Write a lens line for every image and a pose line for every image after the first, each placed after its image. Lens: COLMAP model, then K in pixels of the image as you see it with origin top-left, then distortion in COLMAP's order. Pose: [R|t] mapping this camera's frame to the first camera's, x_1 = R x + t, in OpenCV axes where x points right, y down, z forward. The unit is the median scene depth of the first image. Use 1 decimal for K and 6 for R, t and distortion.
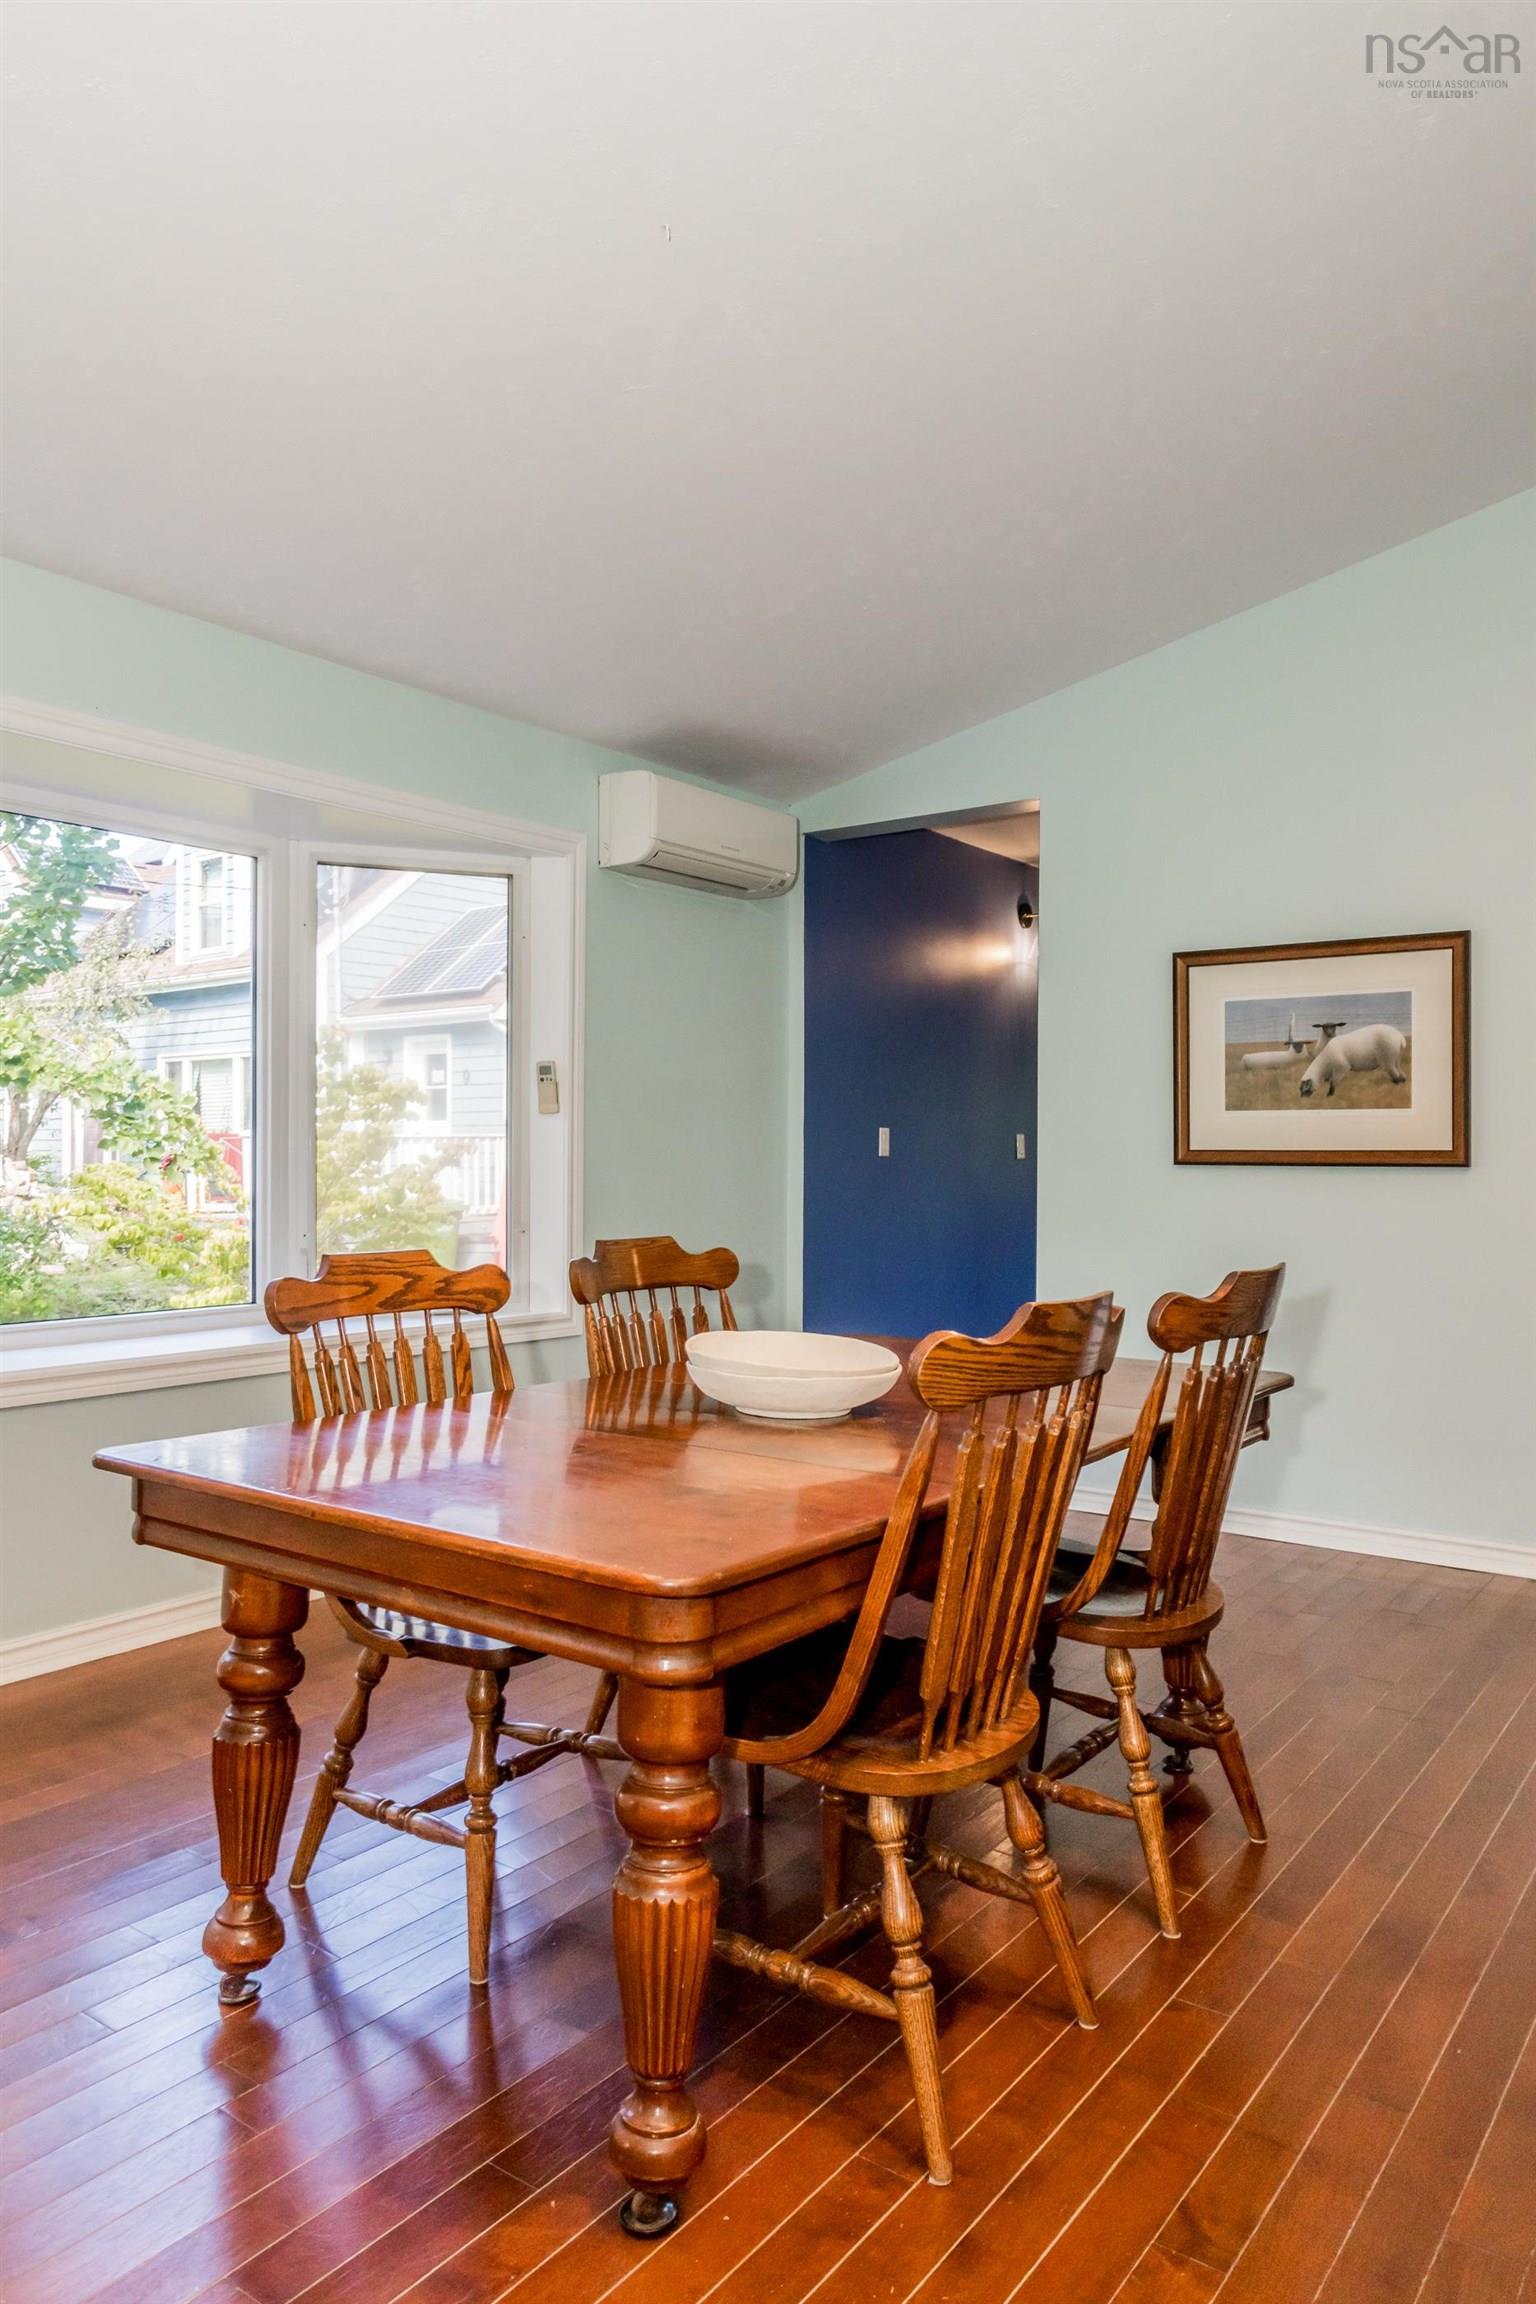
lens RADIAL K [[1533.0, 0, 775.0], [0, 1533.0, 1154.3], [0, 0, 1]] dist [-0.005168, -0.002175]
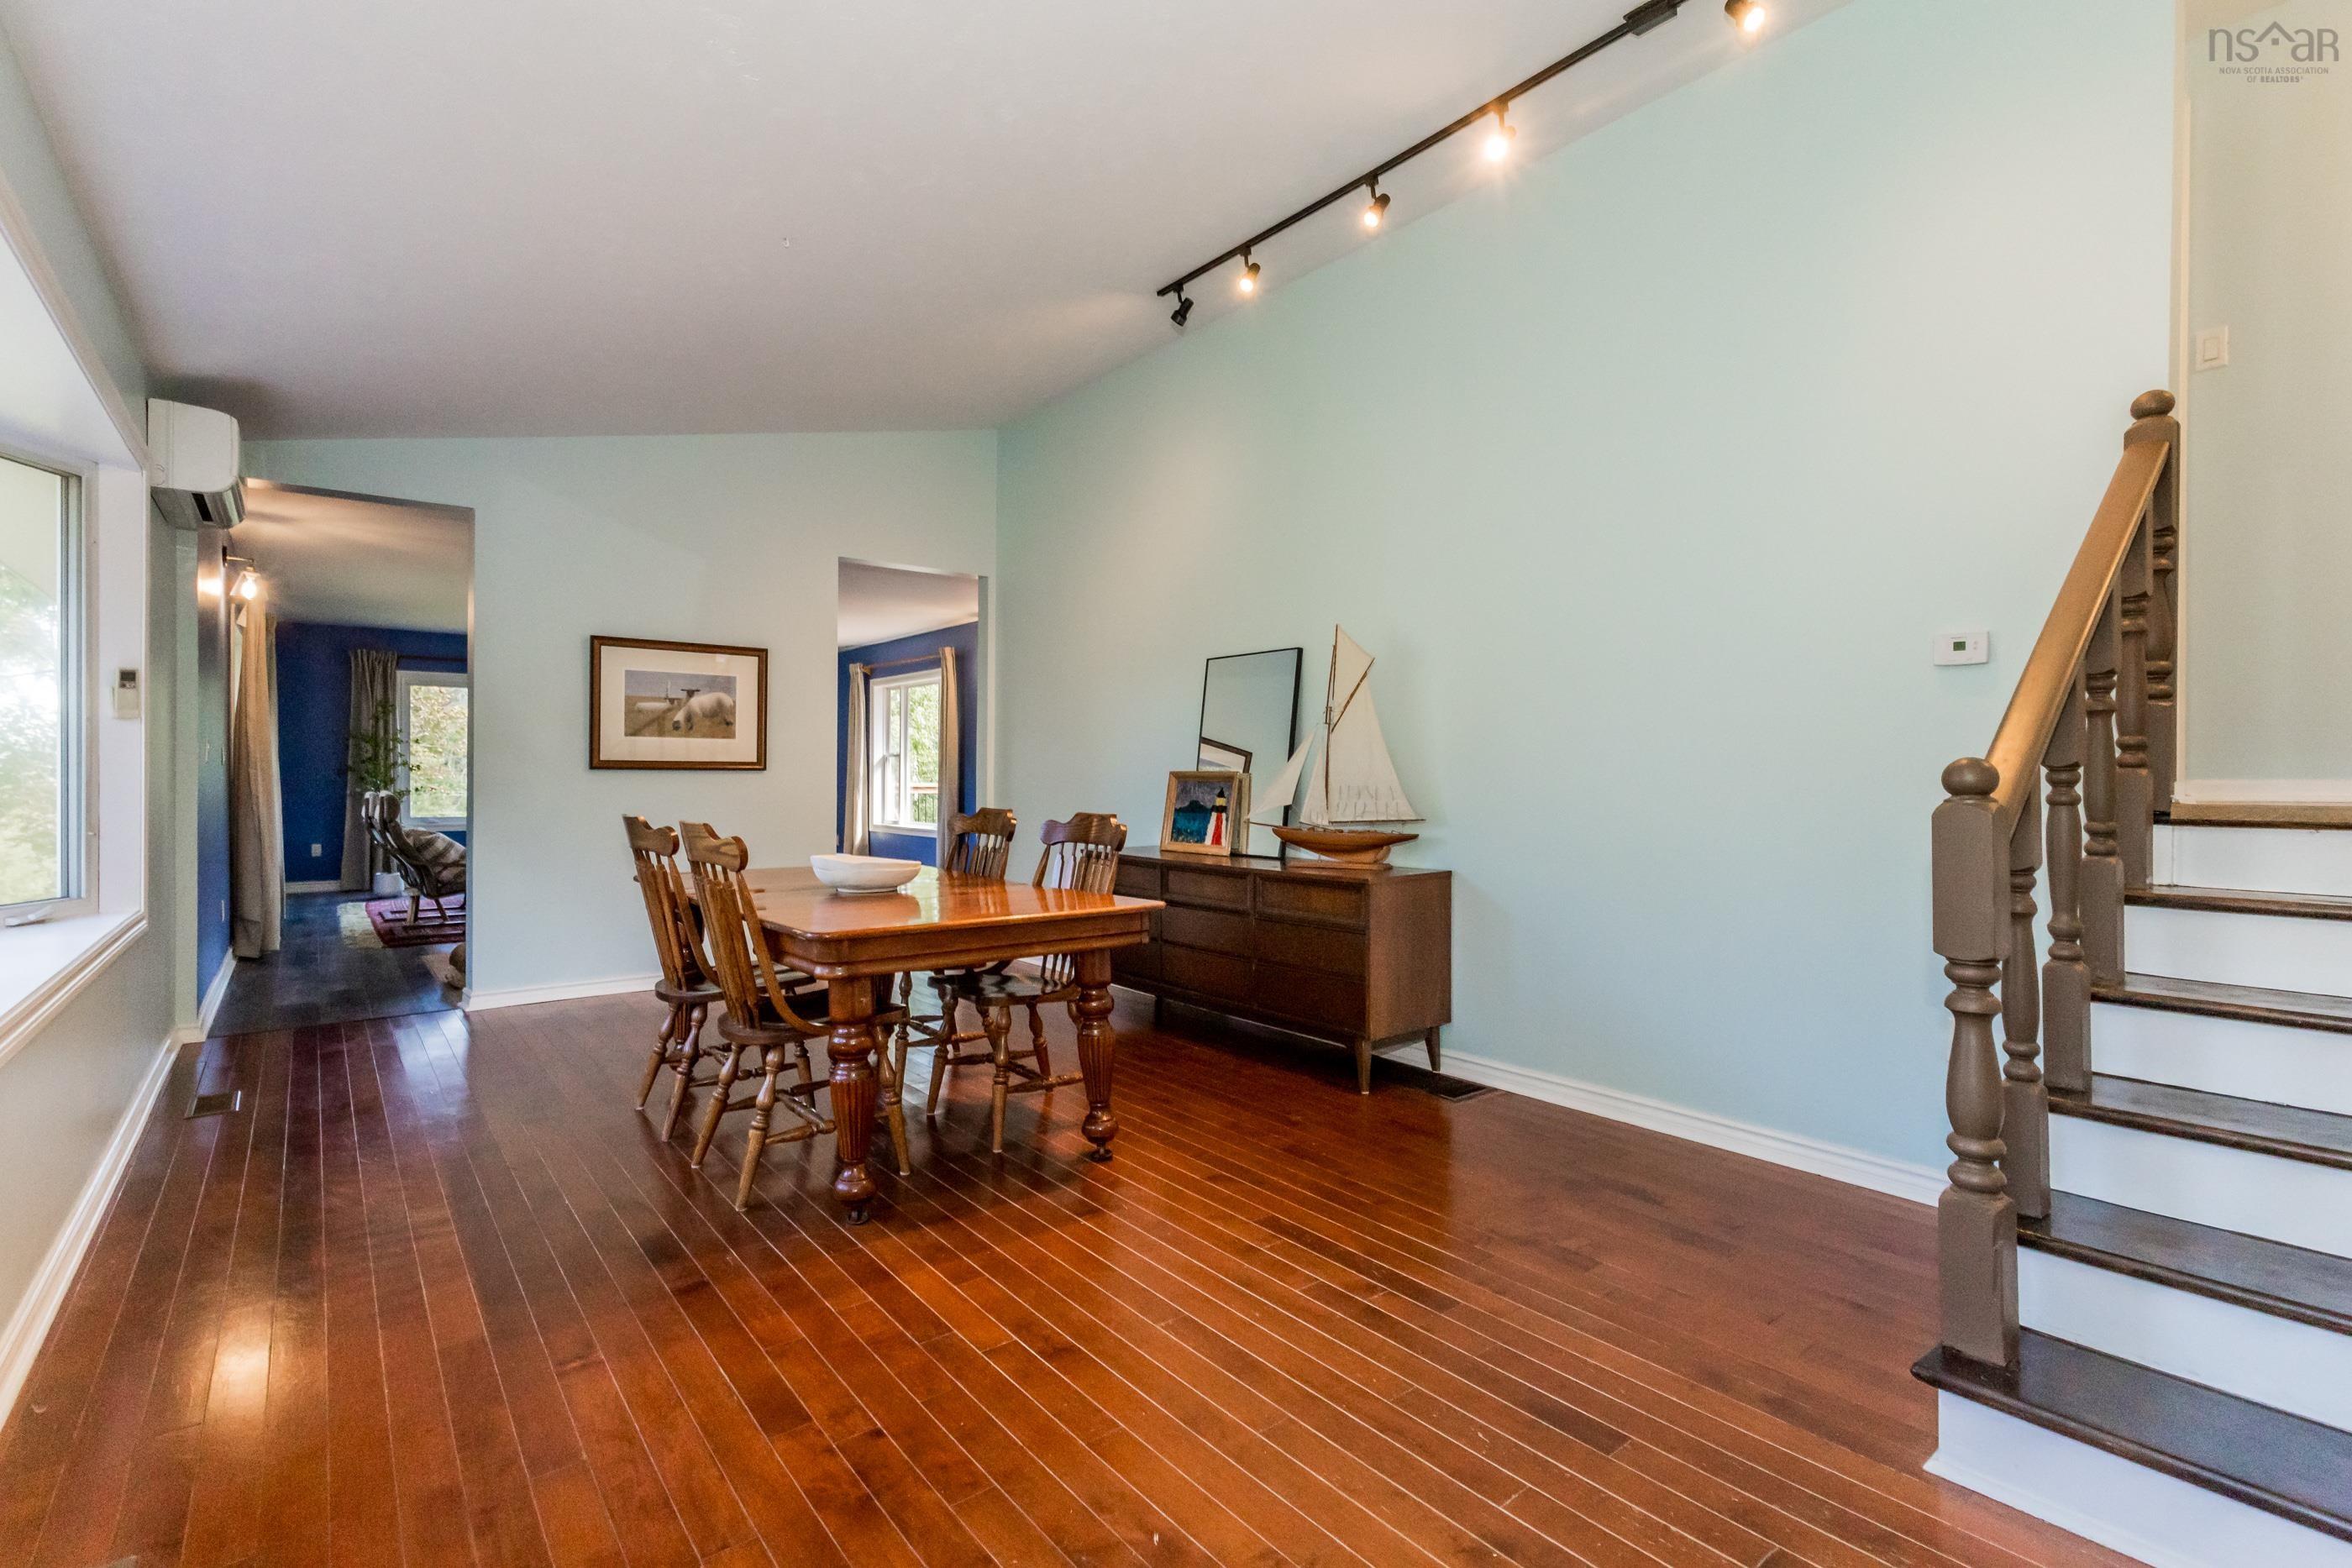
lens RADIAL K [[1081.9, 0, 1179.7], [0, 1081.9, 775.8], [0, 0, 1]] dist [0.019067, 0.000231]
pose [[0.249880, -0.007636, 0.968247, -0.713886], [-0.011331, 0.999877, 0.010810, -0.005532], [-0.968210, -0.013673, 0.249763, 0.137496]]
